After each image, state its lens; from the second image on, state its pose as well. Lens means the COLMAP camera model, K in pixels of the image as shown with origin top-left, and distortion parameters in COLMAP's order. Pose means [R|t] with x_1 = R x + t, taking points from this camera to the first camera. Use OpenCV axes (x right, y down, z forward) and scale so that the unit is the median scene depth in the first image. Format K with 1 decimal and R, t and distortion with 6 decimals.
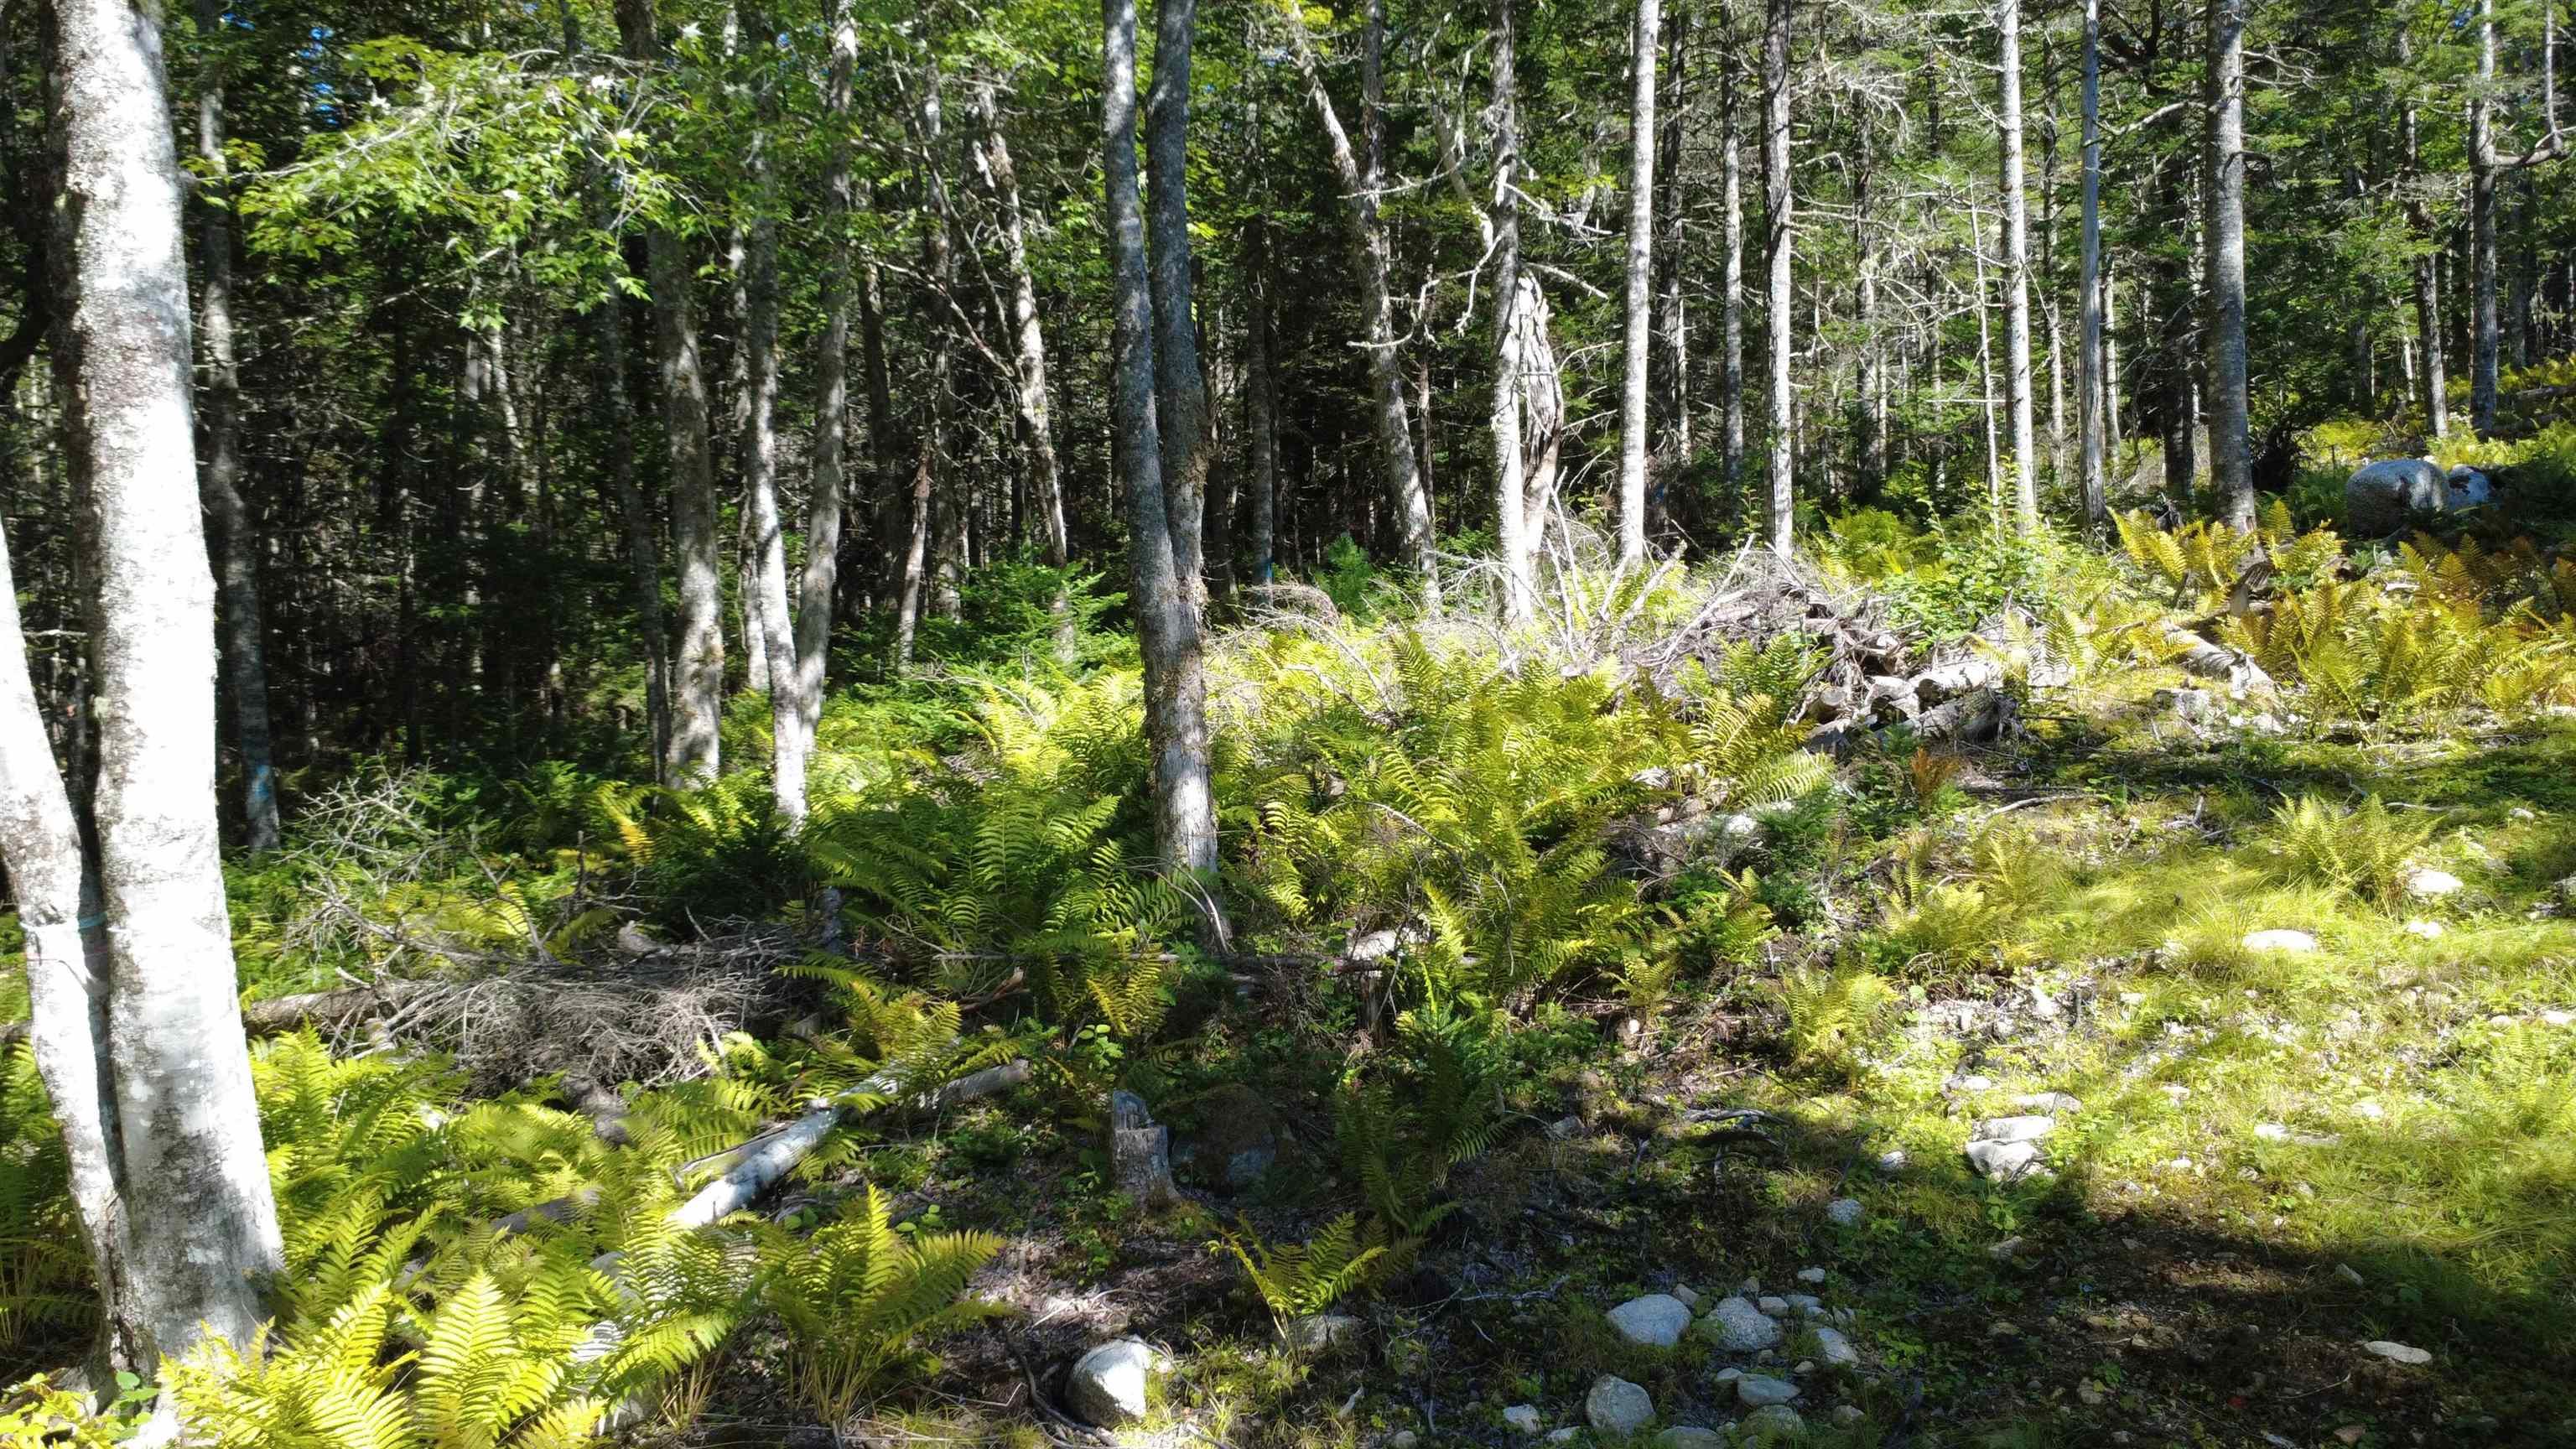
lens RADIAL K [[1873.2, 0, 1287.9], [0, 1873.2, 729.3], [0, 0, 1]] dist [-0.006540, -0.000854]
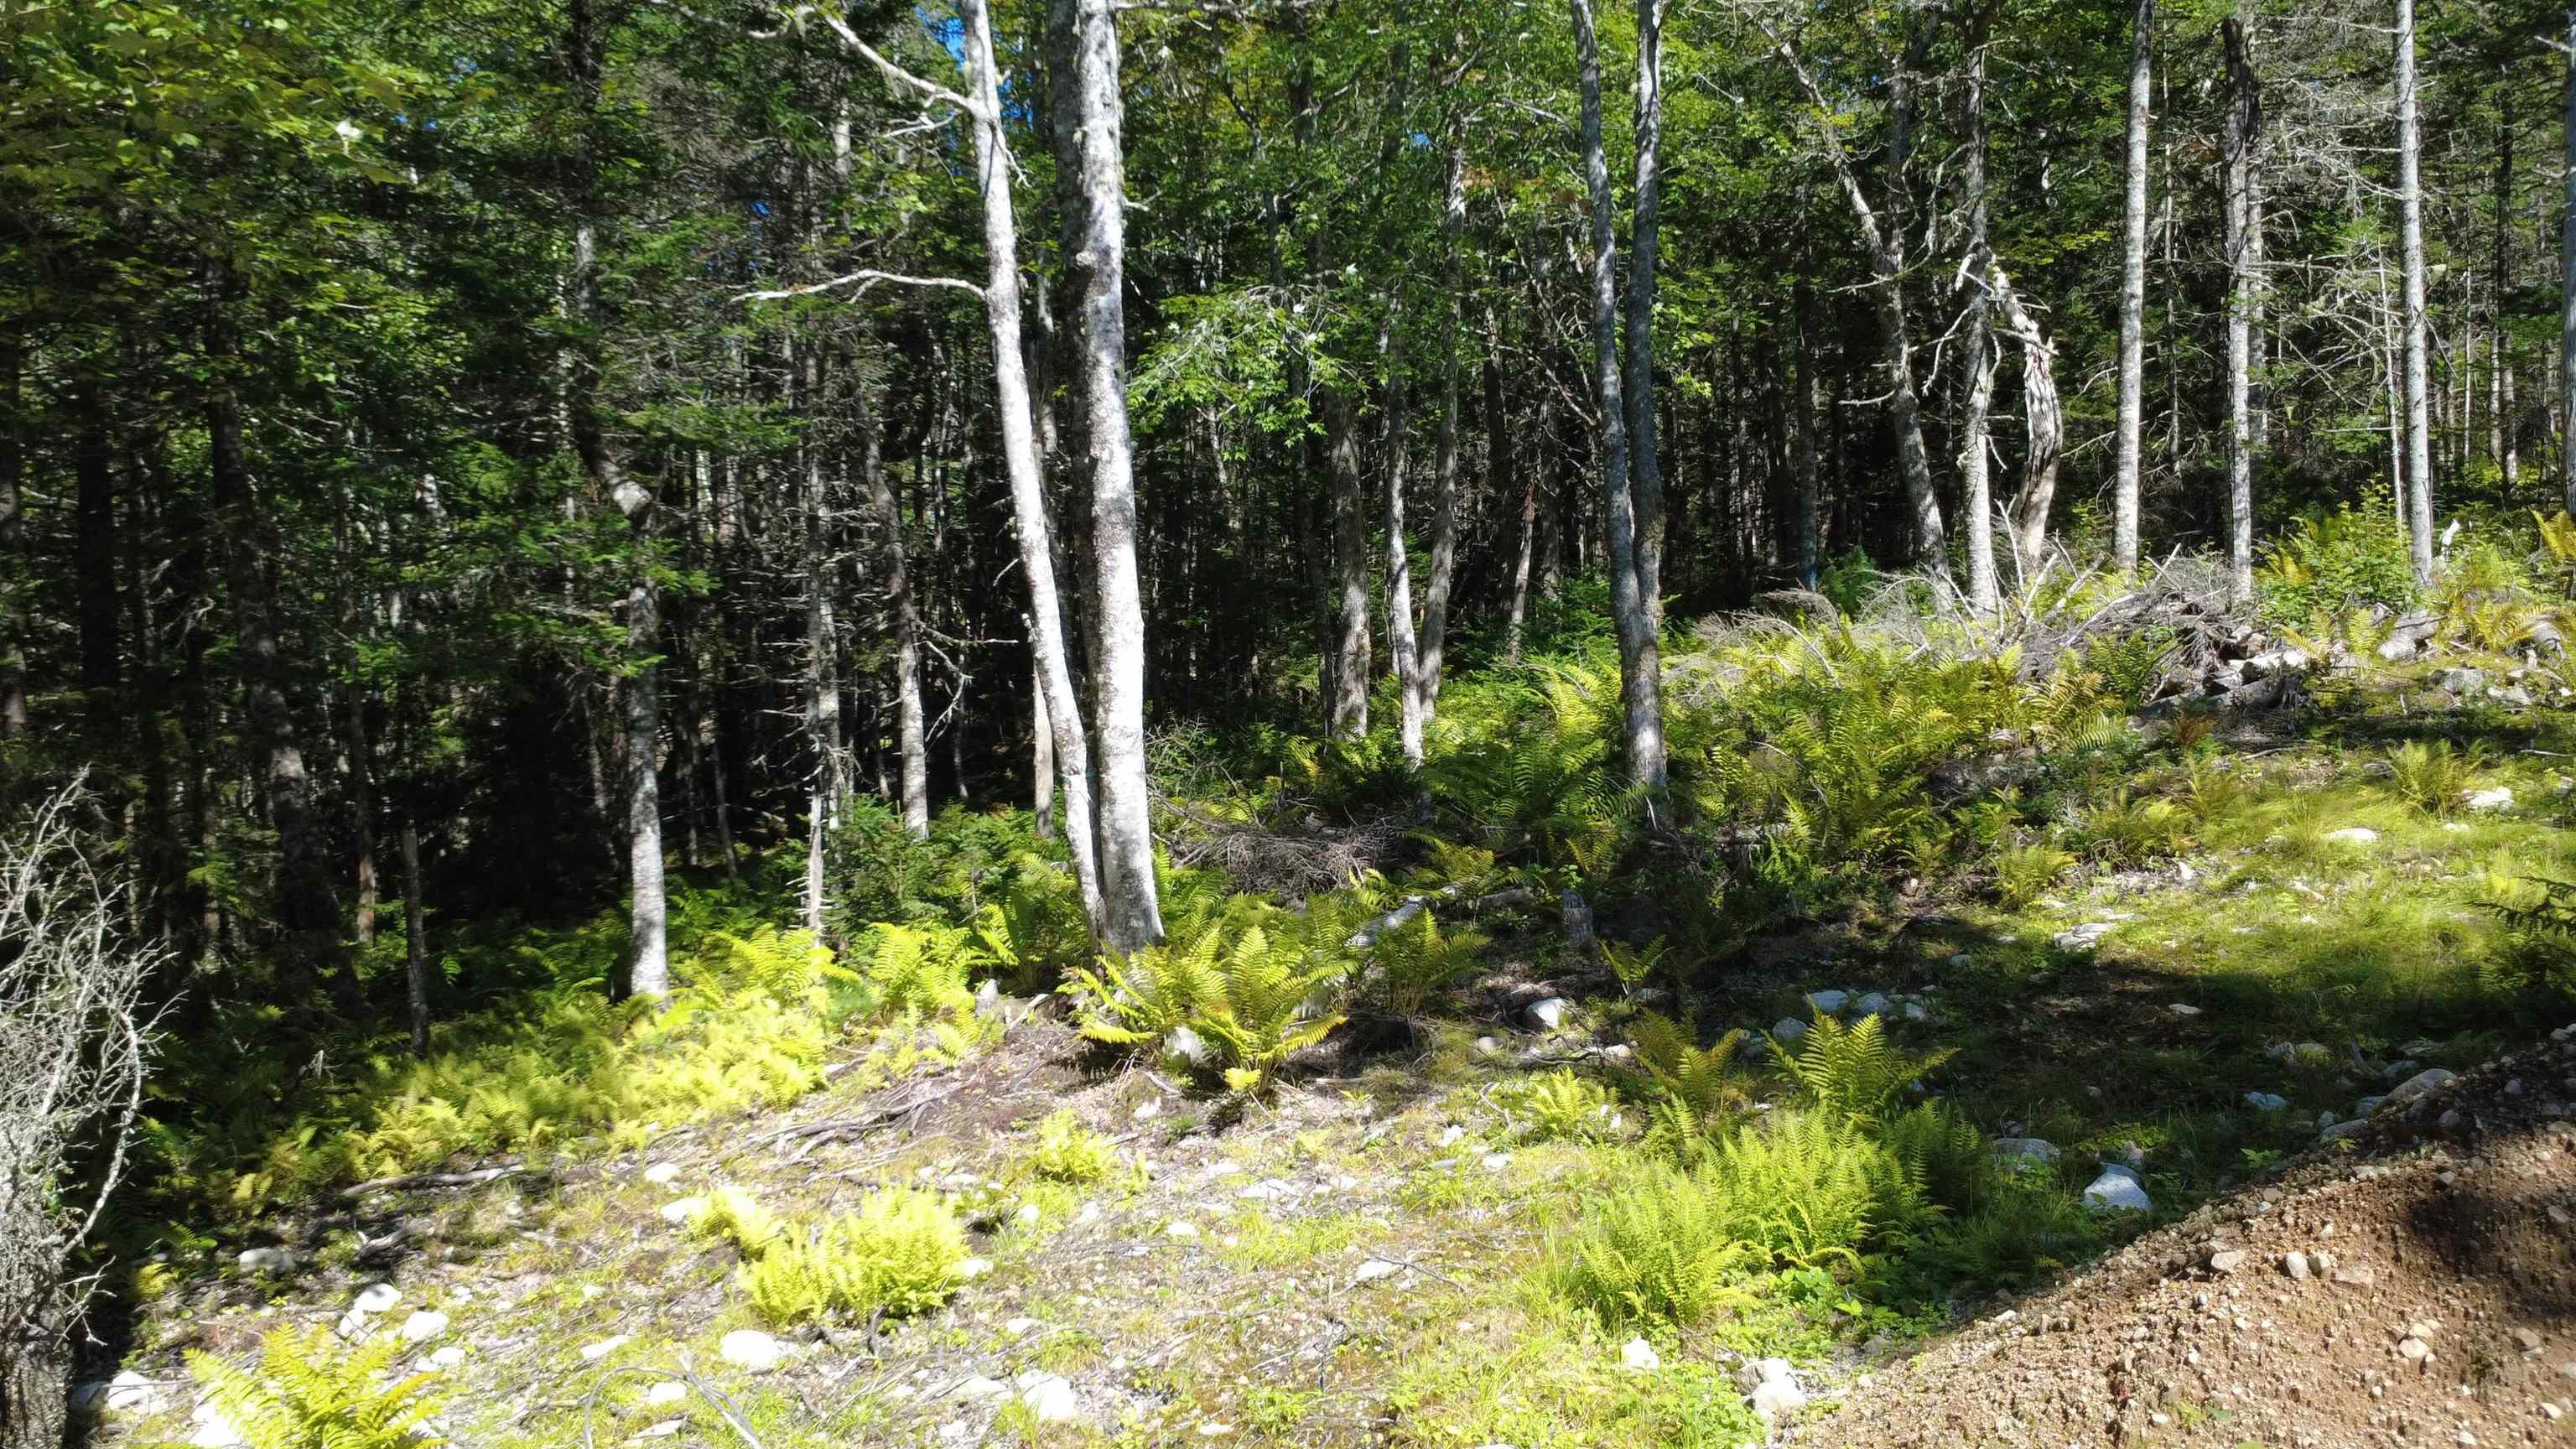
lens RADIAL K [[1871.2, 0, 1283.2], [0, 1871.2, 730.2], [0, 0, 1]] dist [-0.008686, 0.011727]
pose [[0.940775, 0.006798, -0.338964, 0.135703], [-0.004489, 0.999961, 0.007597, 0.012606], [0.339003, -0.005626, 0.940769, -0.414292]]
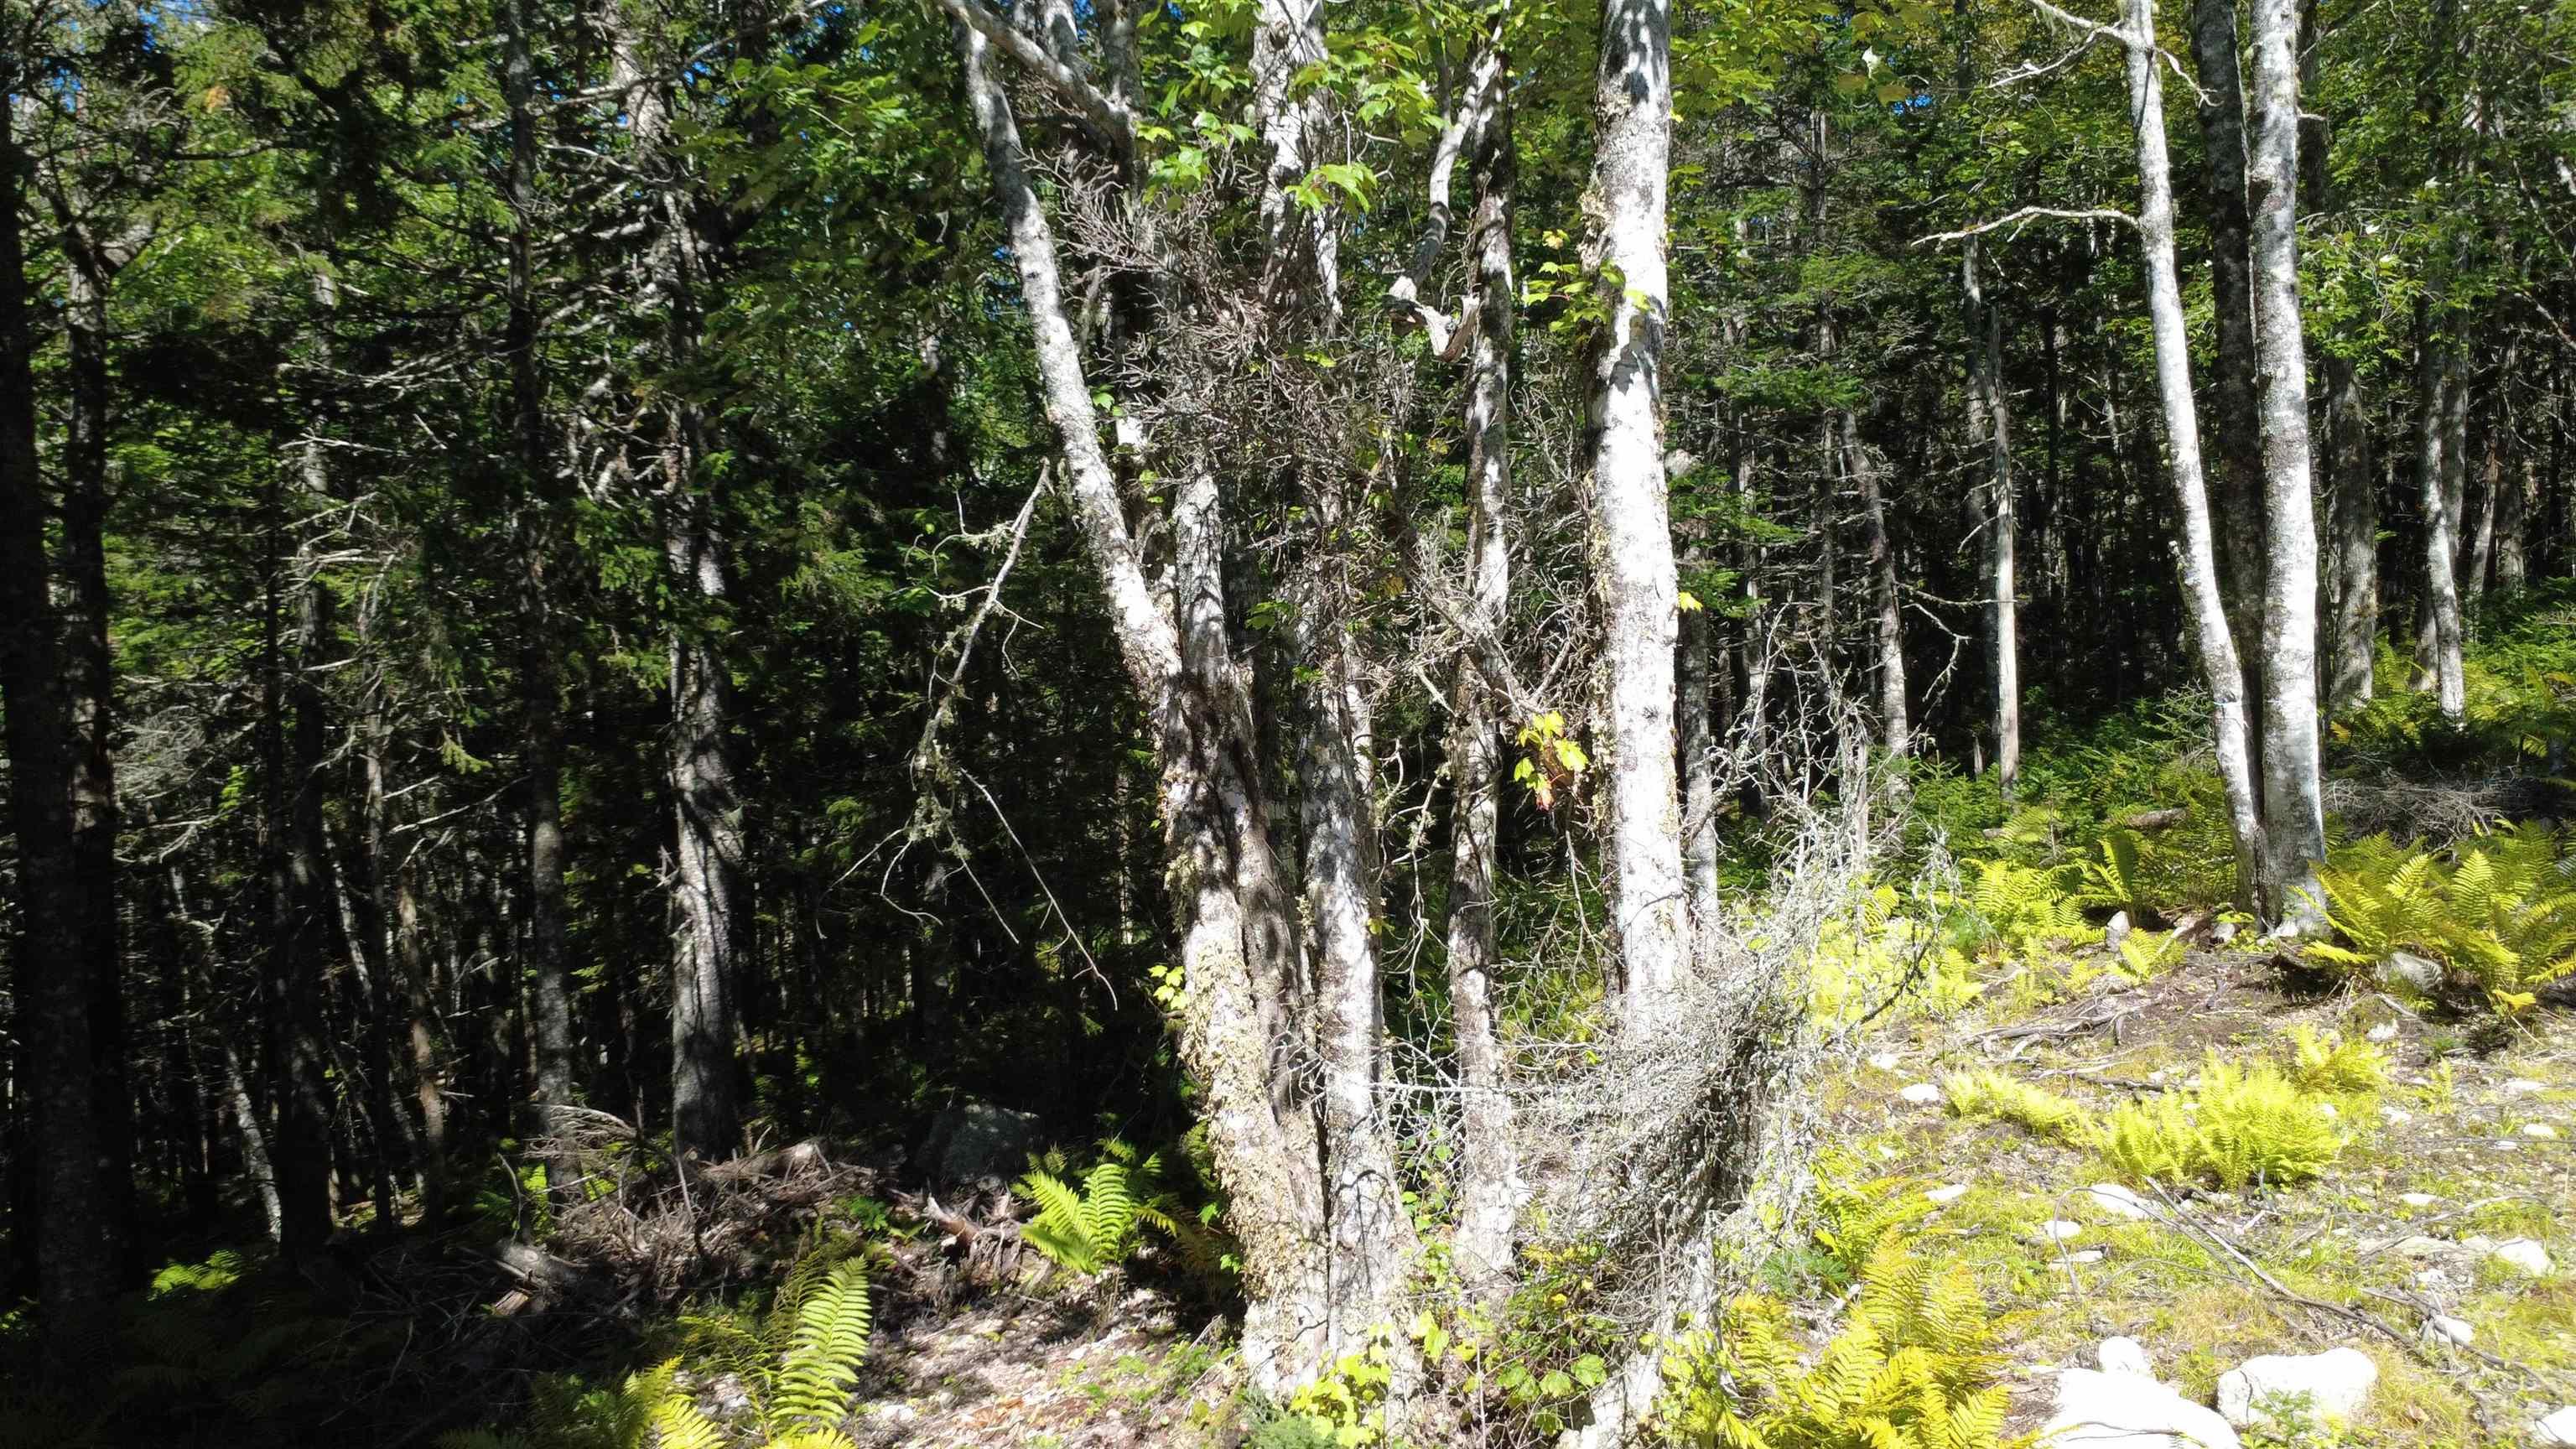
lens RADIAL K [[1872.5, 0, 1296.8], [0, 1872.5, 728.8], [0, 0, 1]] dist [-0.002223, -0.001703]
pose [[0.759951, 0.000811, -0.649979, -0.022421], [-0.004798, 0.999979, -0.004362, 0.059779], [0.649962, 0.006434, 0.759939, -0.561919]]
